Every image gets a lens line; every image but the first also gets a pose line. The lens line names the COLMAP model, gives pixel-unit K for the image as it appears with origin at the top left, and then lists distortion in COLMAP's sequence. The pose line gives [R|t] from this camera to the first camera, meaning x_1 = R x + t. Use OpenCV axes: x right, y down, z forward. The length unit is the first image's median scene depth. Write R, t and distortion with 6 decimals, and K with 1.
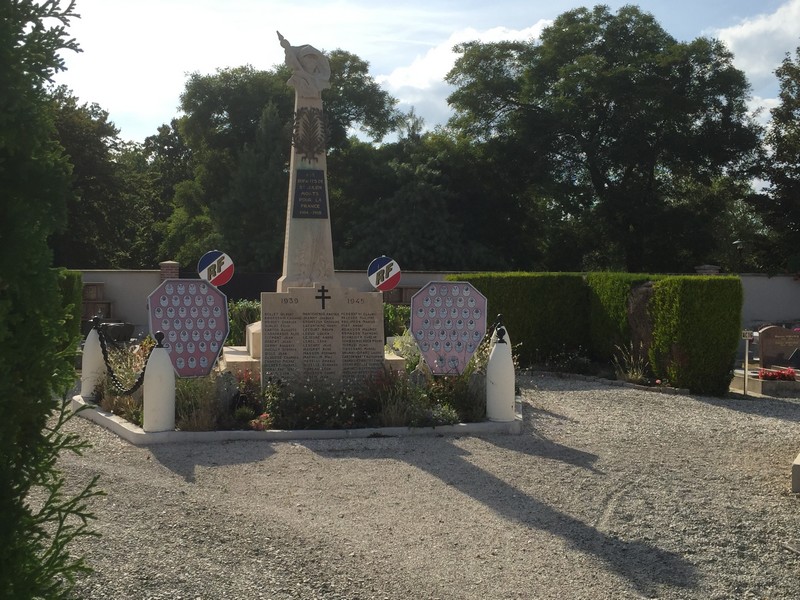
lens RADIAL K [[956.3, 0, 399.9], [0, 956.3, 299.3], [0, 0, 1]] dist [0.009291, 0.000000]
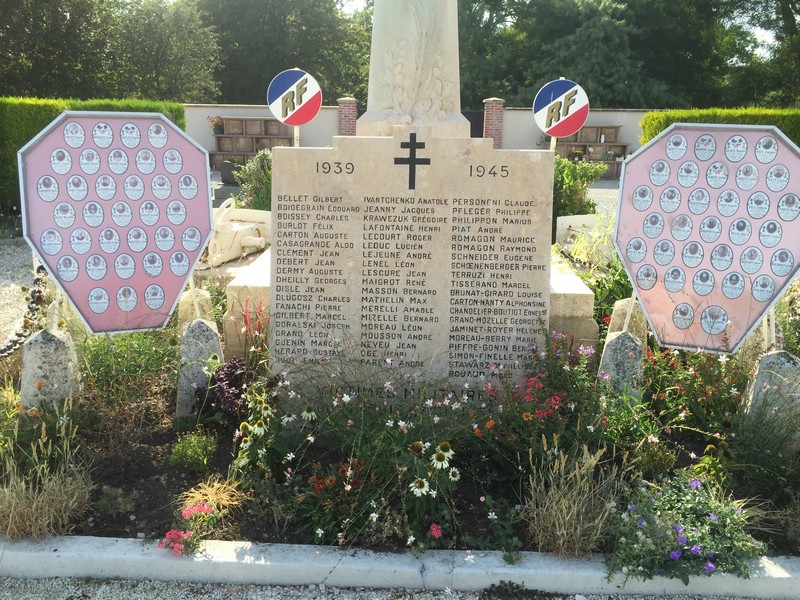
lens RADIAL K [[686.9, 0, 401.8], [0, 686.9, 298.0], [0, 0, 1]] dist [0.038760, -0.001276]
pose [[0.972684, 0.069088, -0.221612, -0.009455], [-0.015362, 0.971748, 0.235519, -0.011814], [0.231623, -0.225682, 0.946266, 0.543319]]
